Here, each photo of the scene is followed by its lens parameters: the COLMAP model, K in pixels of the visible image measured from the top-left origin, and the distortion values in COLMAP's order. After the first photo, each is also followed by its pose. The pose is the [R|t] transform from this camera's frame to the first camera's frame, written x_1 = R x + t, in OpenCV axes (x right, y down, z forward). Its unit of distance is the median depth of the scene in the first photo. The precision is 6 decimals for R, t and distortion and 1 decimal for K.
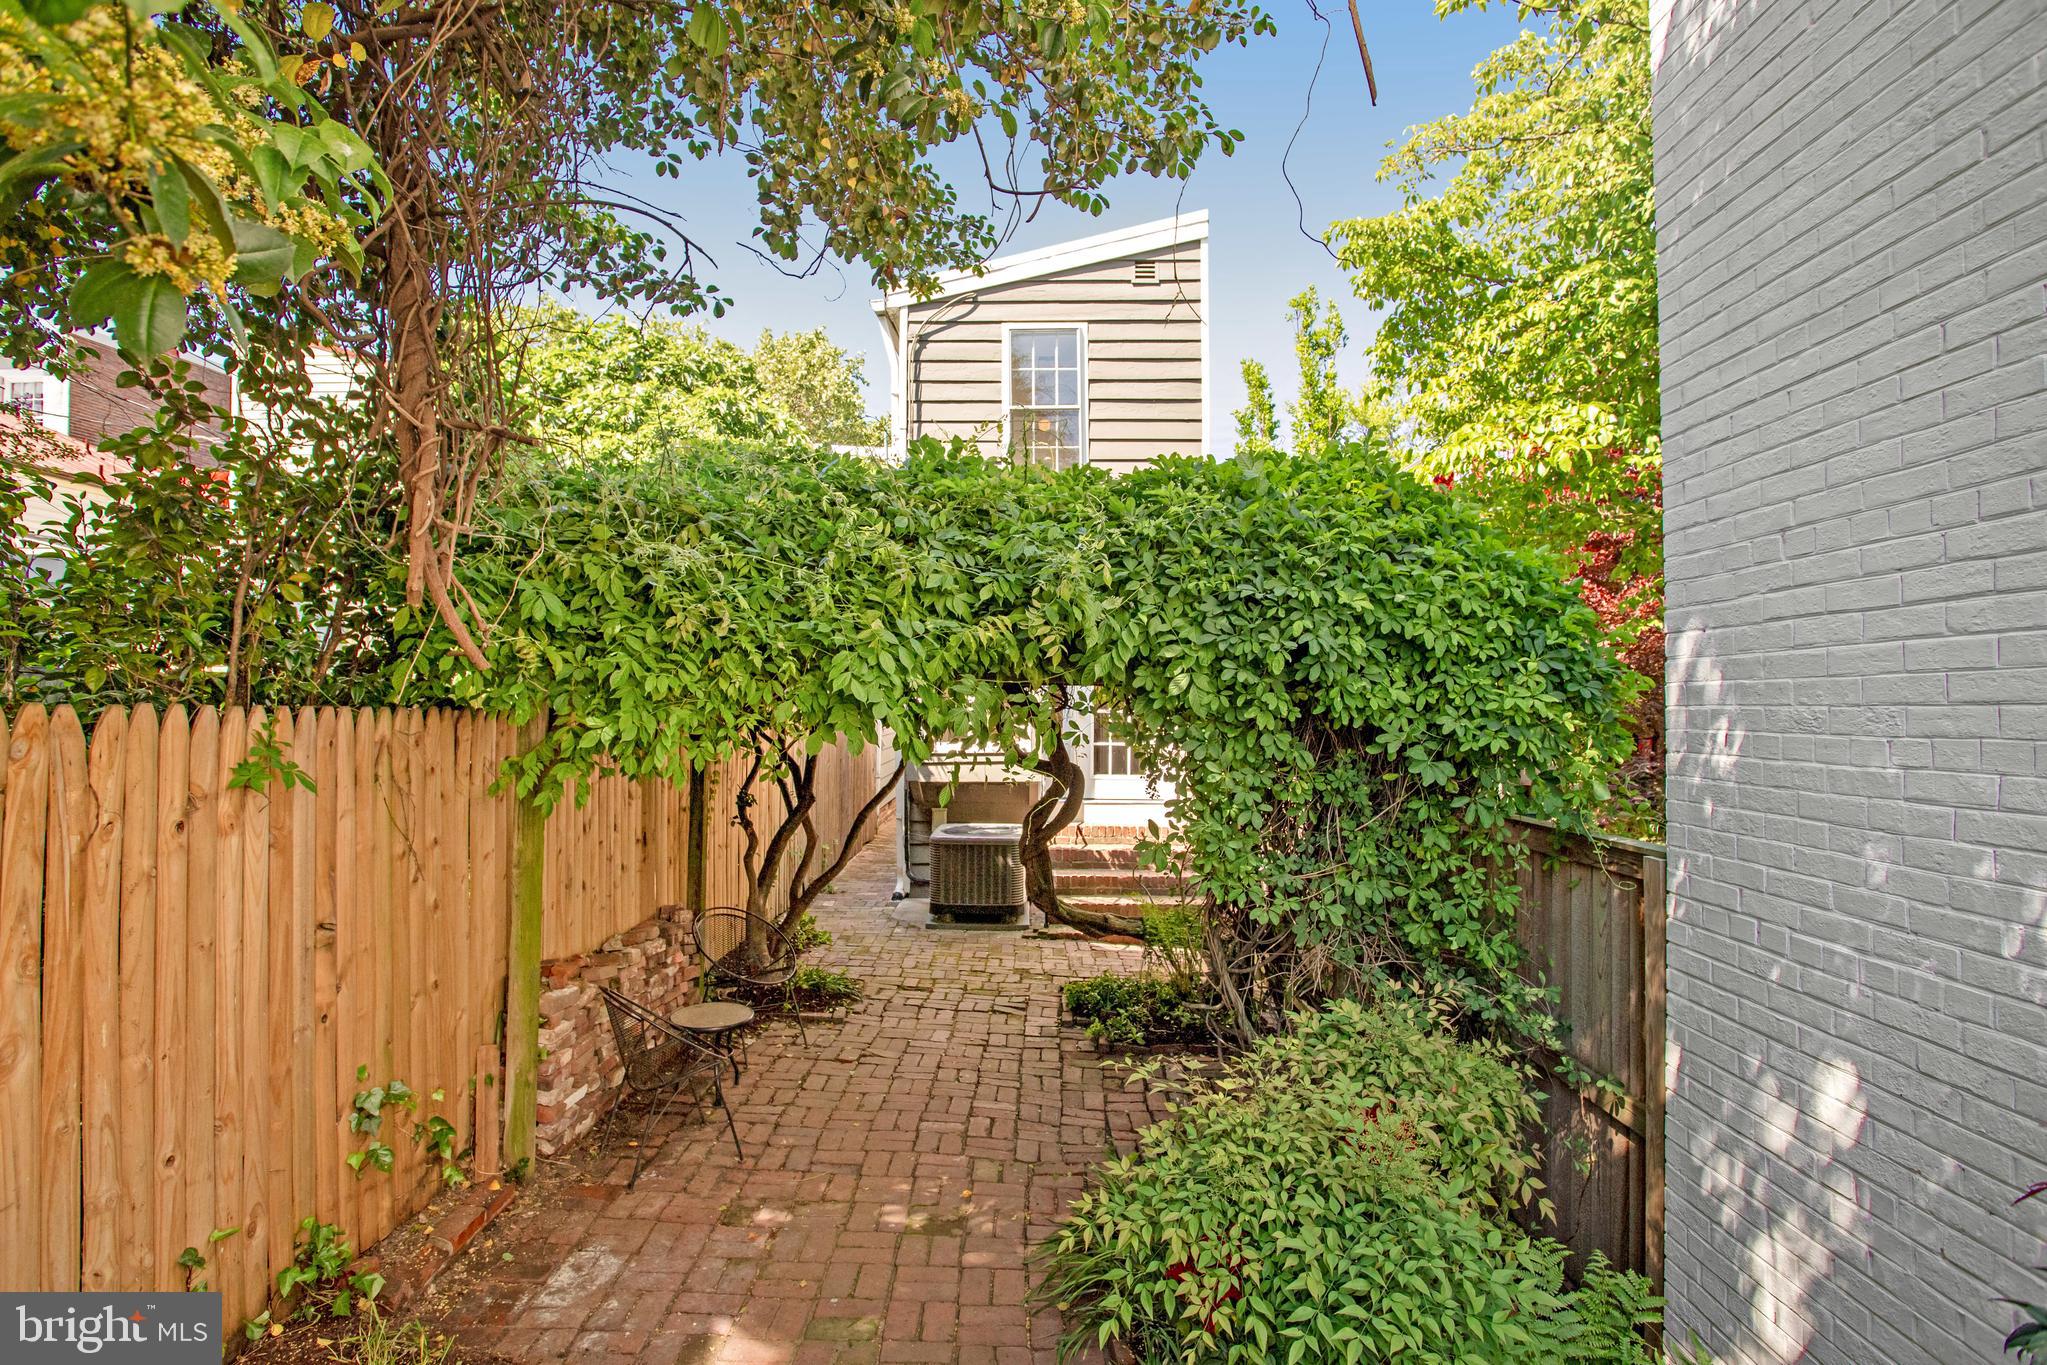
lens RADIAL K [[1036.9, 0, 1029.3], [0, 1036.9, 629.7], [0, 0, 1]] dist [-0.062982, 0.021568]
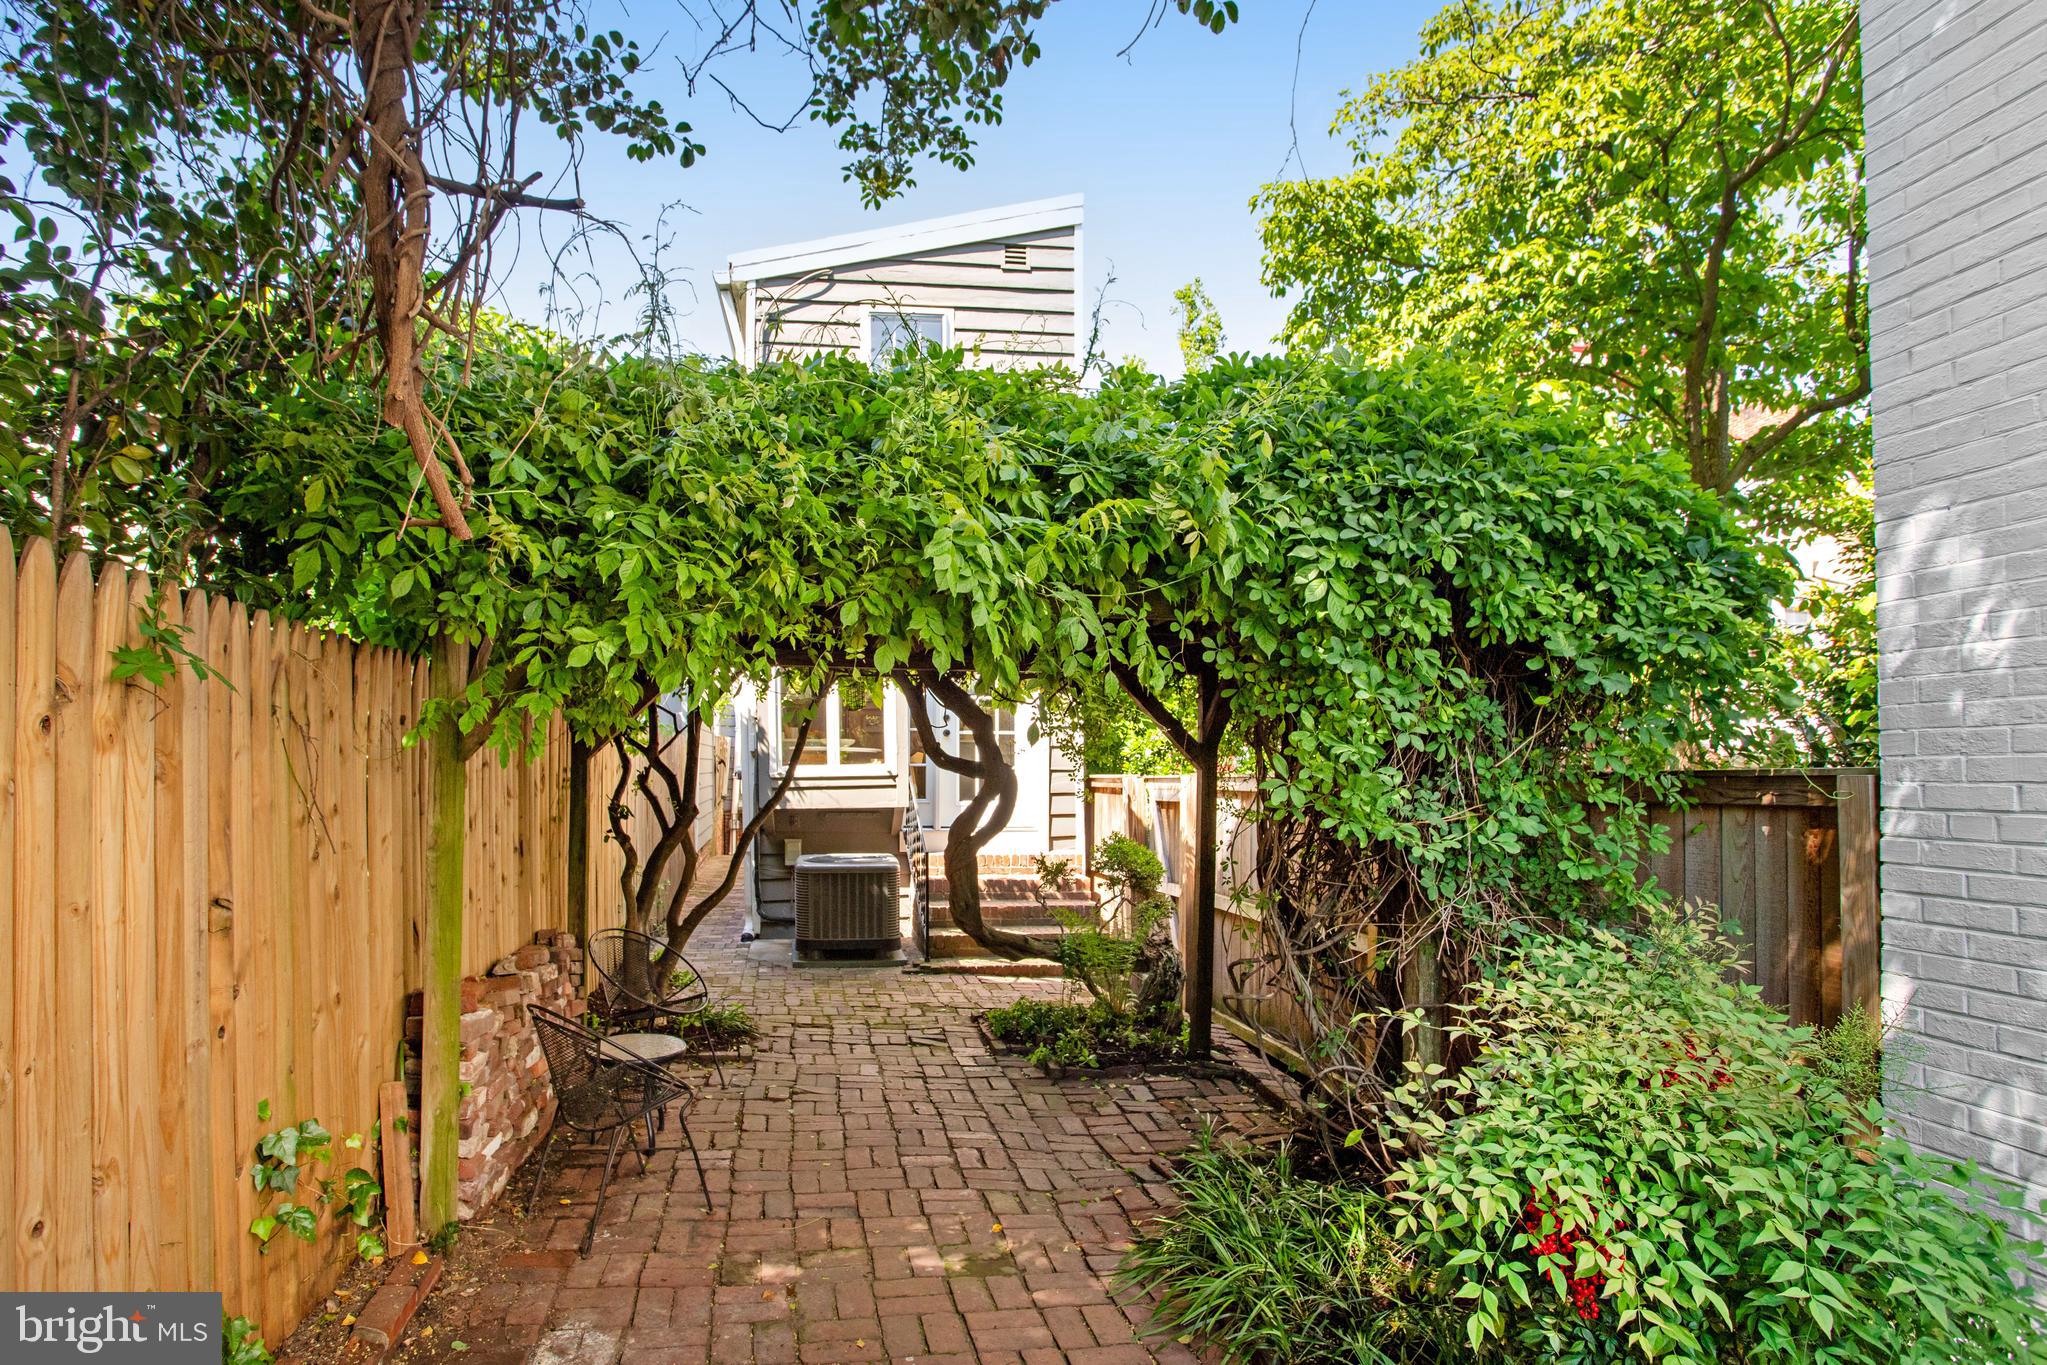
lens RADIAL K [[1067.1, 0, 935.1], [0, 1067.1, 720.8], [0, 0, 1]] dist [-0.067011, 0.026025]
pose [[0.989295, -0.001415, 0.145922, -0.225671], [-0.001893, 0.999744, 0.022530, 0.109162], [-0.145916, -0.022565, 0.989040, 0.149628]]
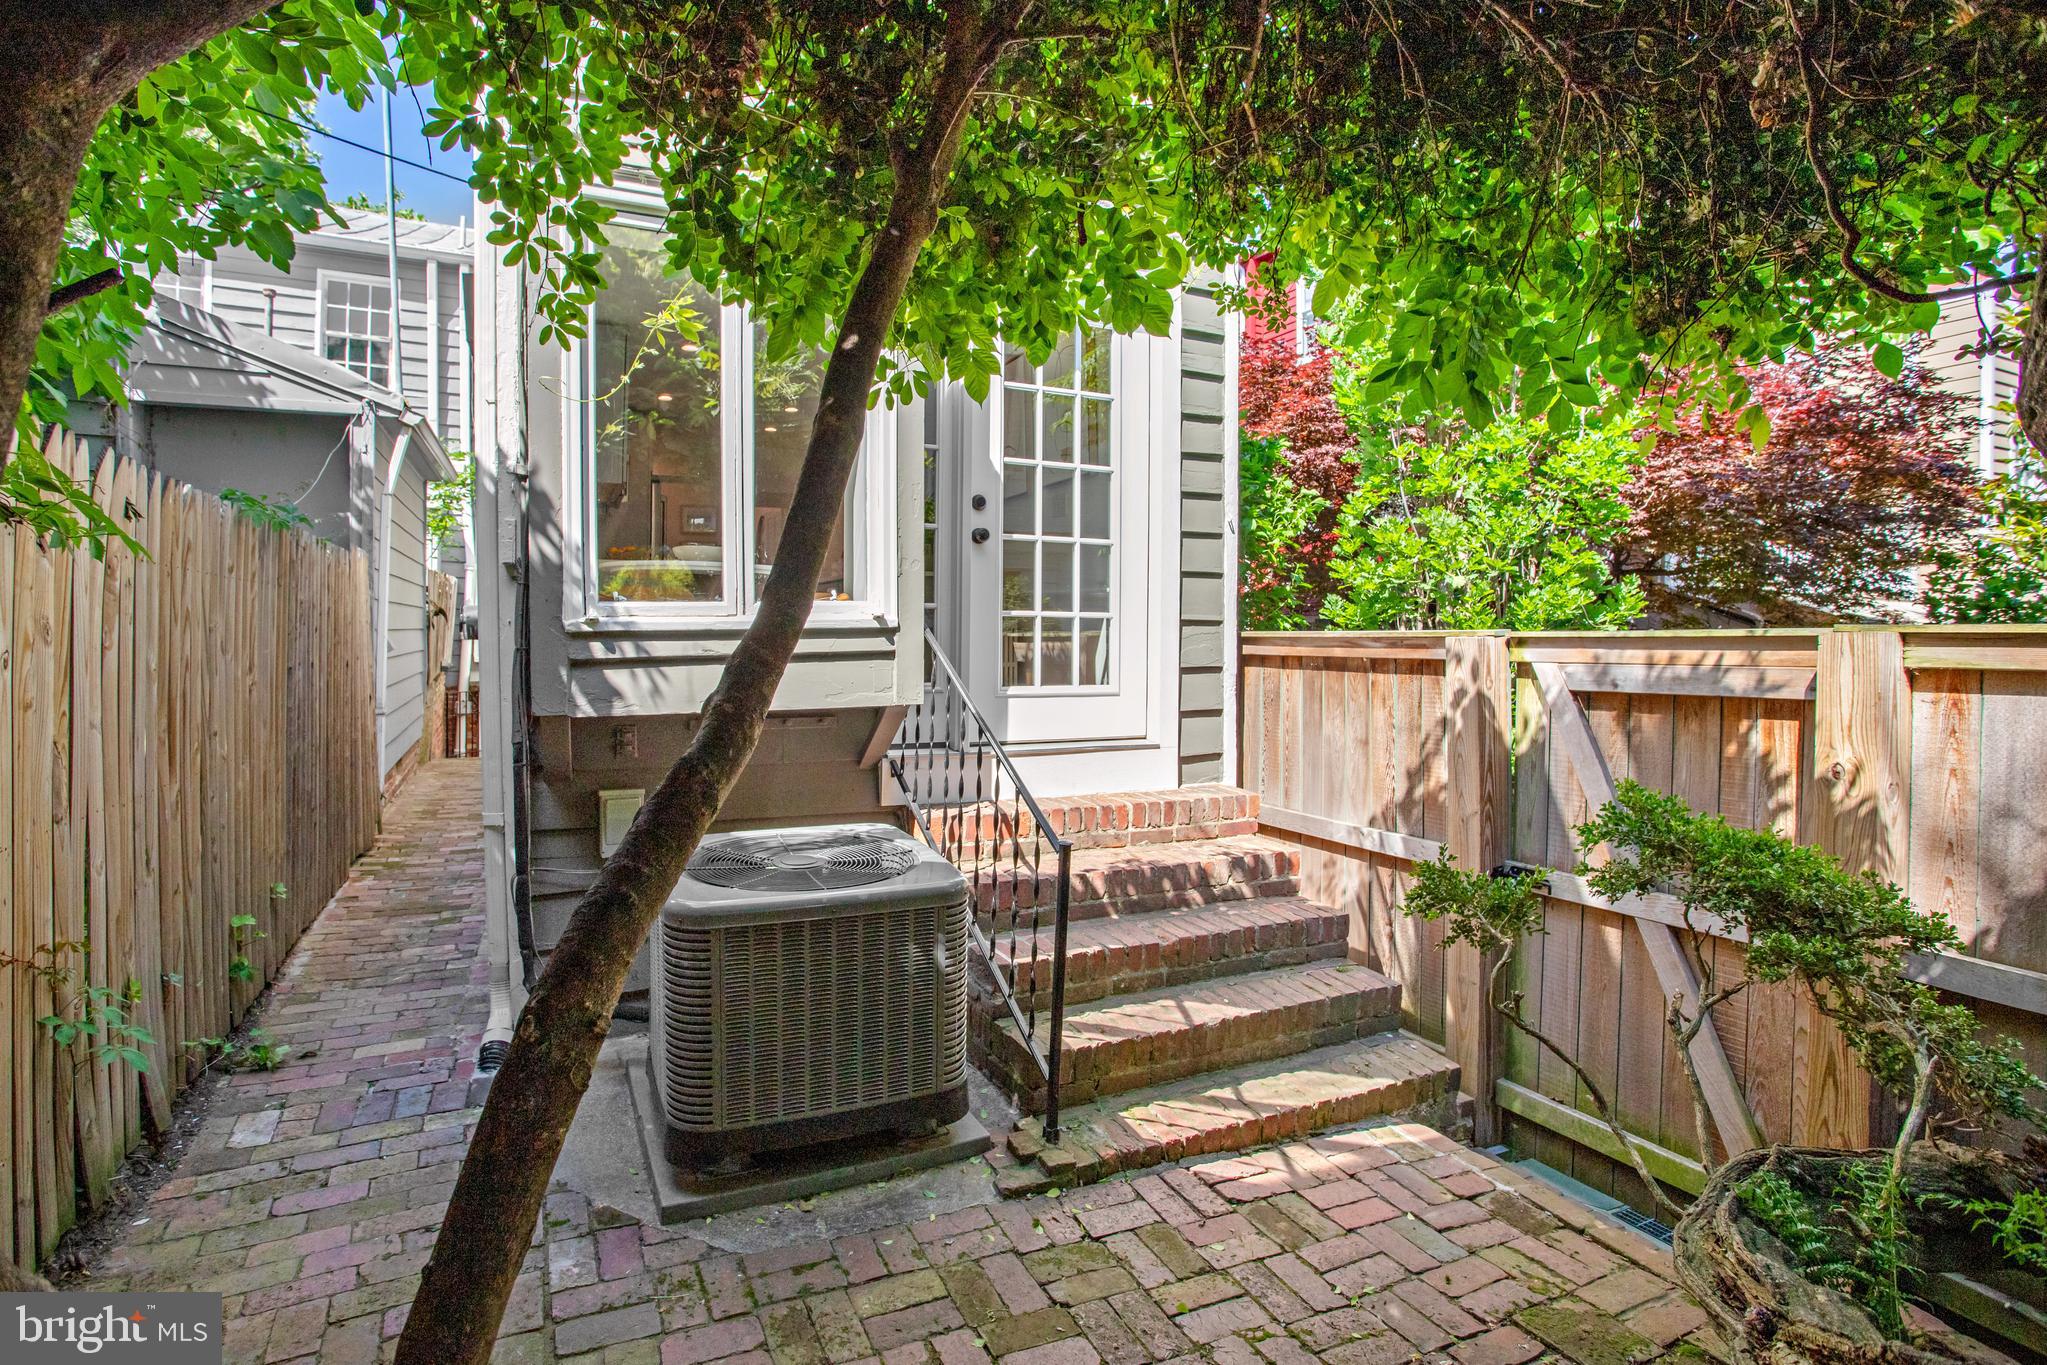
lens RADIAL K [[1036.9, 0, 1029.3], [0, 1036.9, 629.7], [0, 0, 1]] dist [-0.062982, 0.021568]
pose [[0.893522, -0.001931, 0.449014, -0.271863], [-0.027601, 0.997864, 0.059216, 0.212565], [-0.448169, -0.065304, 0.891560, 1.436220]]
